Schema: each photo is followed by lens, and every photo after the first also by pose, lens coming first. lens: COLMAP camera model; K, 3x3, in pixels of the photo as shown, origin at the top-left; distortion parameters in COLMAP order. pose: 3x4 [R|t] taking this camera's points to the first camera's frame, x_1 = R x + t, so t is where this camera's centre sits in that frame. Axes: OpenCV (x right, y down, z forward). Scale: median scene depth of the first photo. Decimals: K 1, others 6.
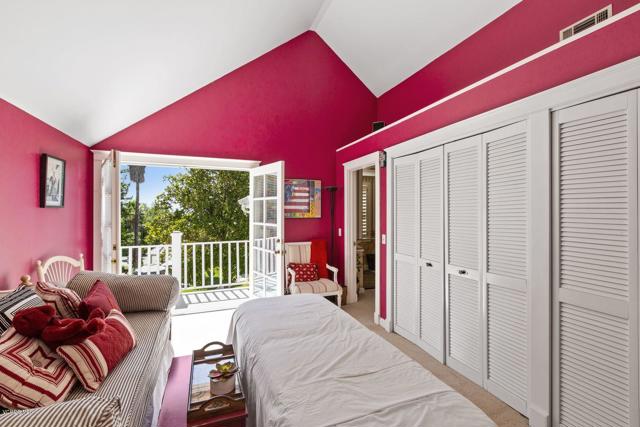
lens RADIAL K [[283.5, 0, 316.7], [0, 283.5, 211.6], [0, 0, 1]] dist [0.002645, -0.000252]
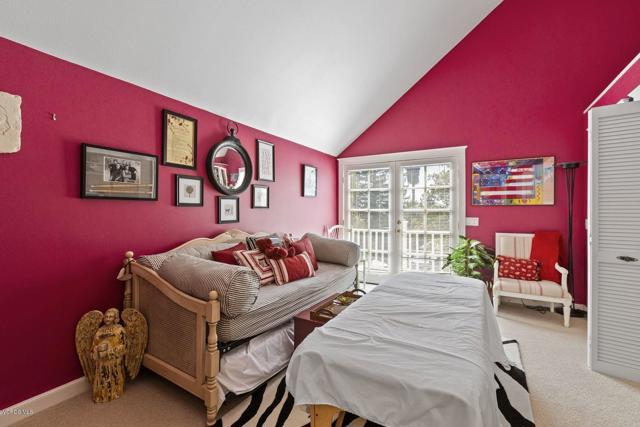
lens RADIAL K [[283.5, 0, 318.4], [0, 283.5, 211.9], [0, 0, 1]] dist [0.002645, -0.000252]
pose [[0.620086, 0.003955, -0.784524, 0.239384], [0.000231, 0.999986, 0.005224, 0.039584], [0.784534, -0.003420, 0.620077, 0.014085]]
